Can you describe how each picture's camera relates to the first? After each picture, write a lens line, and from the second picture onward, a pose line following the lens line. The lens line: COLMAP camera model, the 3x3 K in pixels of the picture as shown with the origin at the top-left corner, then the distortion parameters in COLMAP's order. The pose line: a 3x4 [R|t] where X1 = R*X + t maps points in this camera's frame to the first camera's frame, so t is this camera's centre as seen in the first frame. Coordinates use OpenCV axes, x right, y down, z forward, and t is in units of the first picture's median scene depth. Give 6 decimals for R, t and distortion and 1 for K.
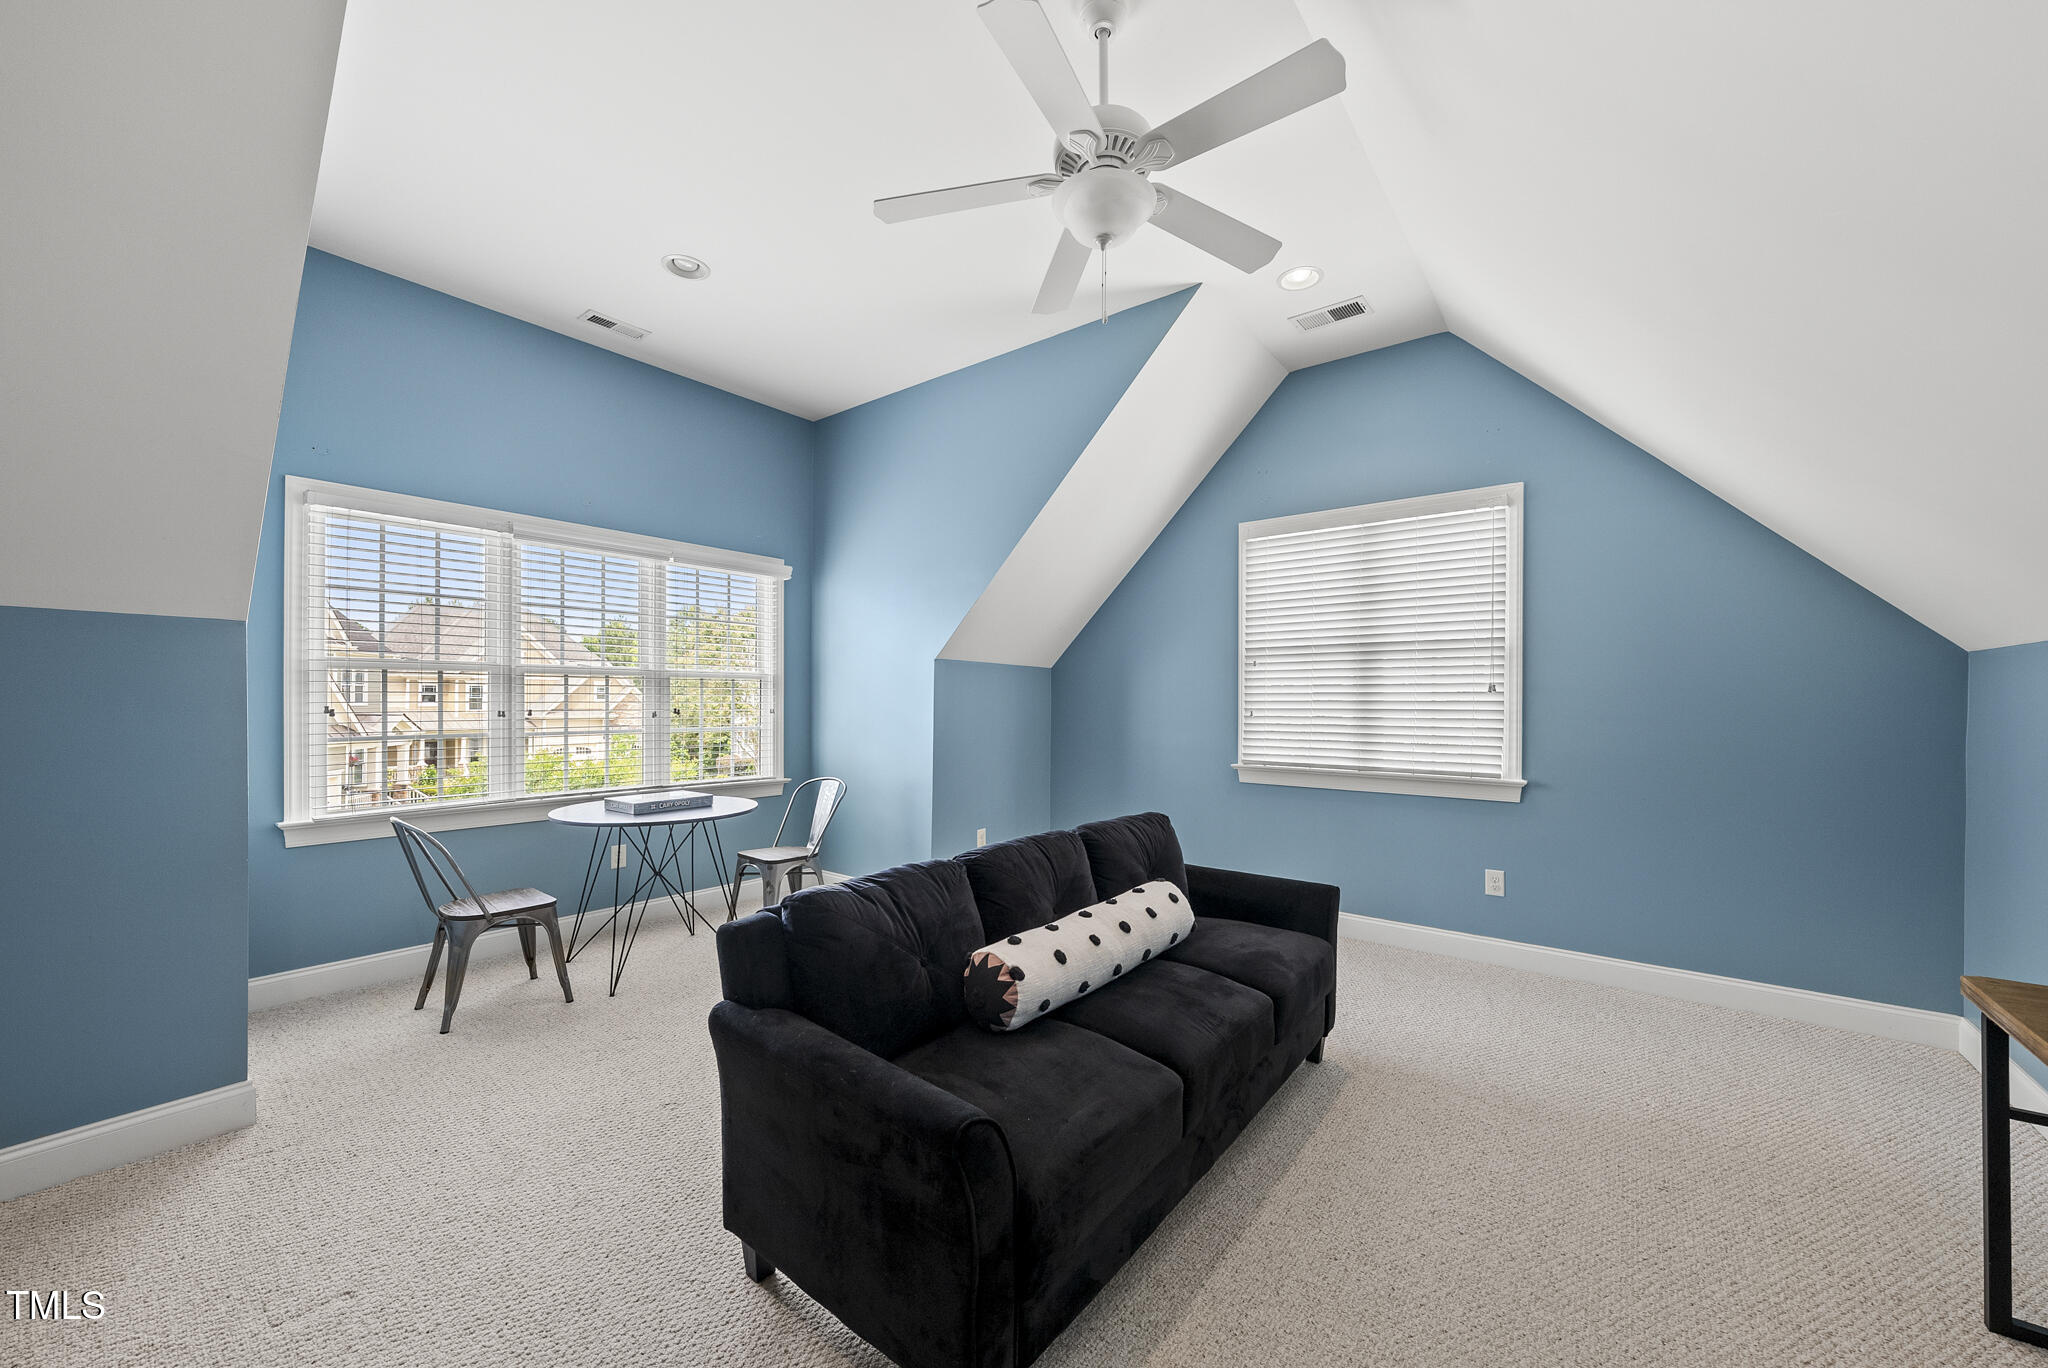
lens RADIAL K [[765.2, 0, 1023.3], [0, 765.2, 694.3], [0, 0, 1]] dist [-0.001588, -0.000160]
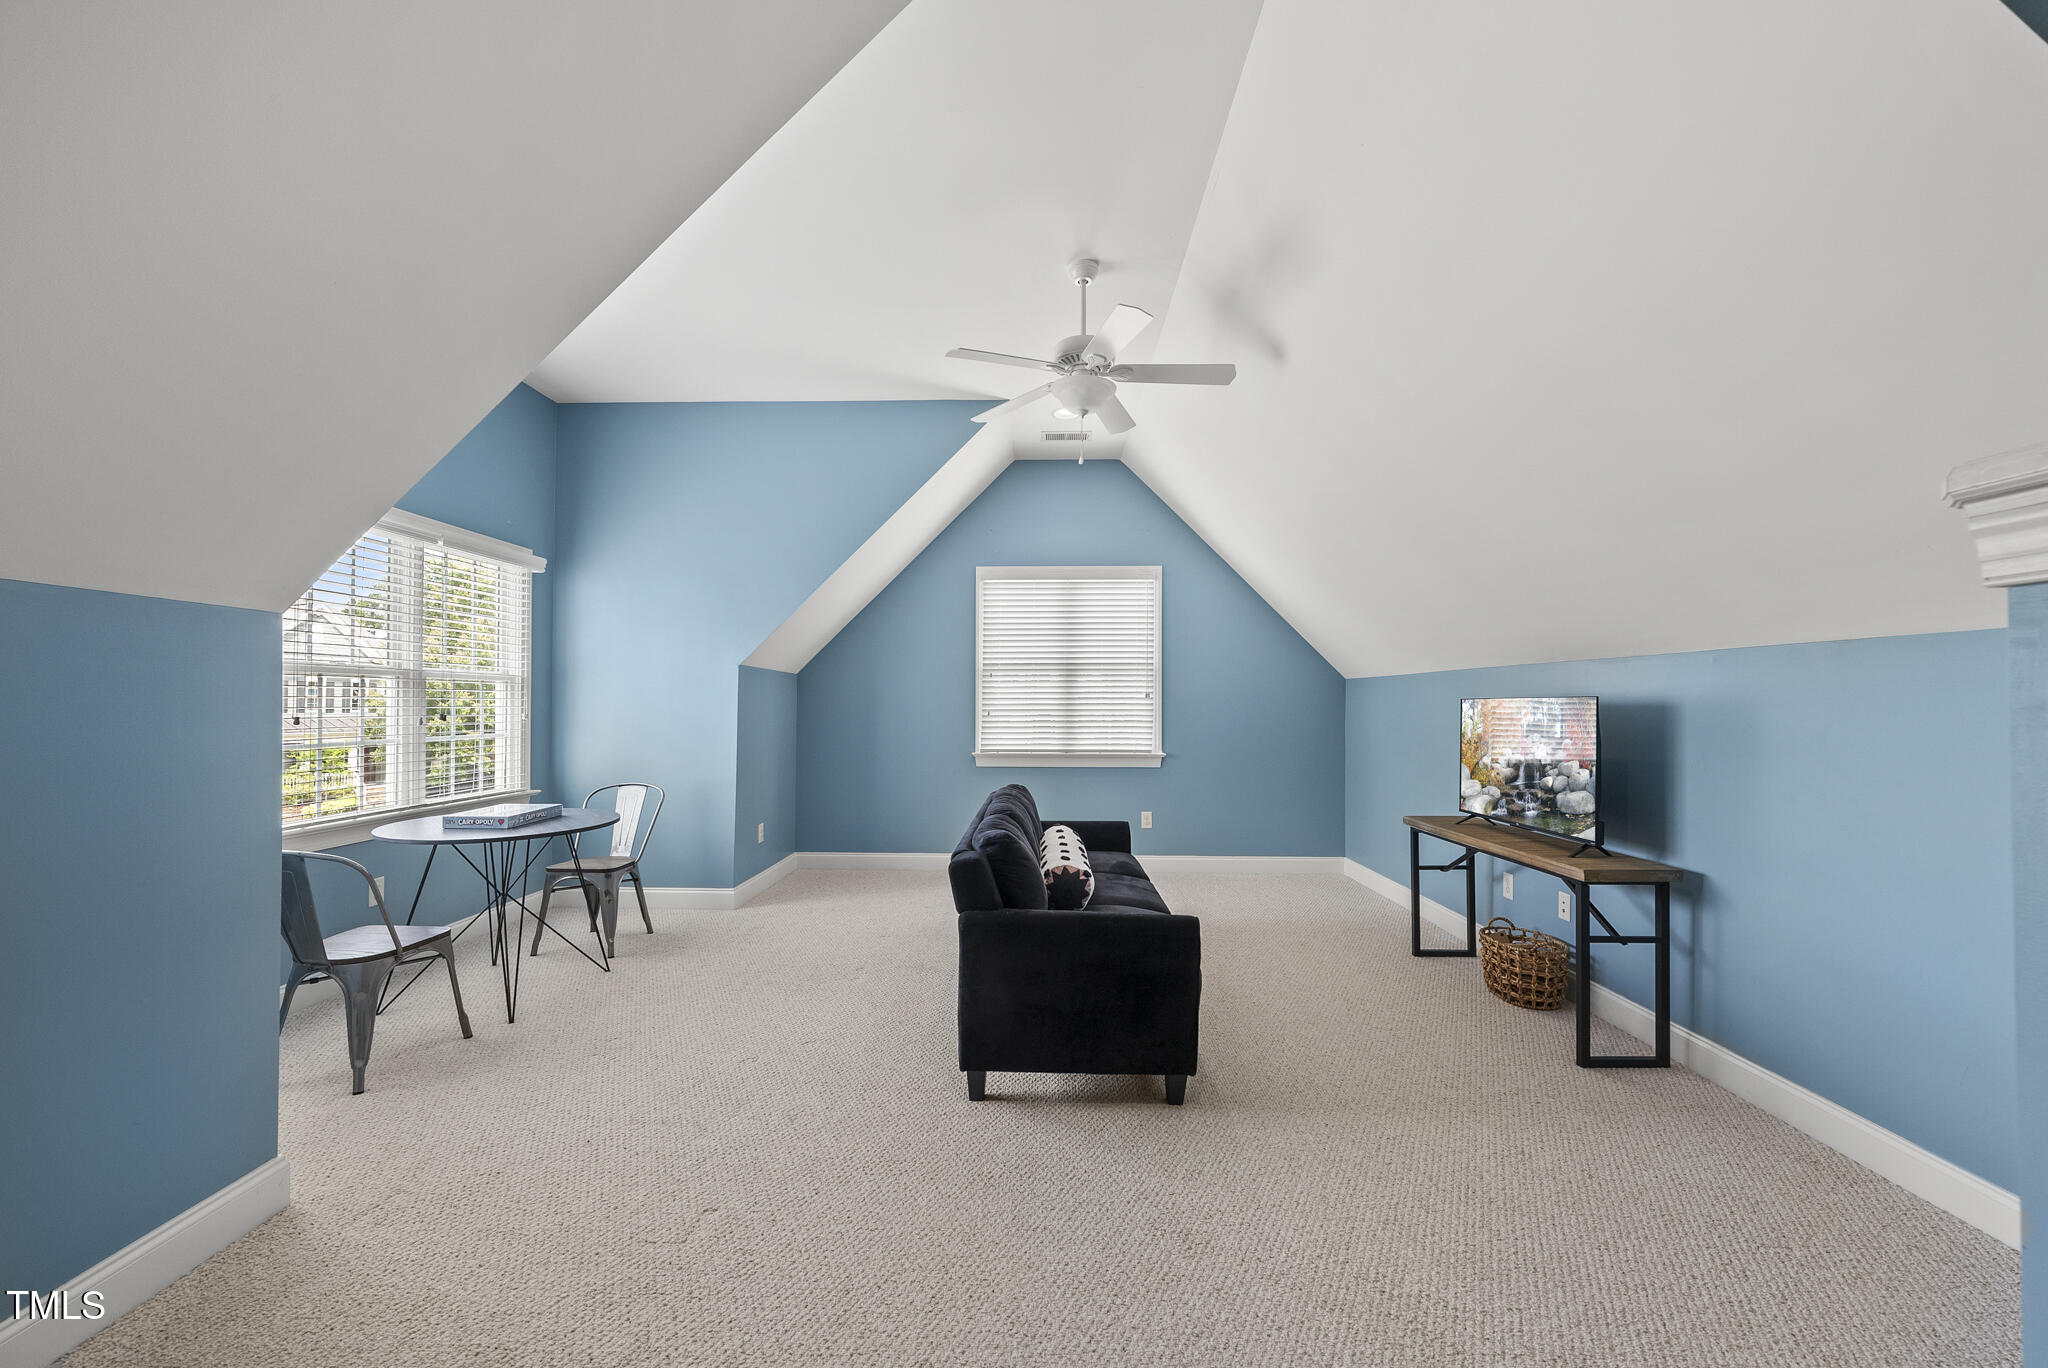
lens RADIAL K [[756.5, 0, 1024.0], [0, 756.5, 684.0], [0, 0, 1]] dist [0.001165, 0.000024]
pose [[0.806040, 0.013518, 0.591706, -0.448794], [-0.003722, 0.999835, -0.017772, -0.002361], [-0.591849, 0.012123, 0.805958, -0.088322]]
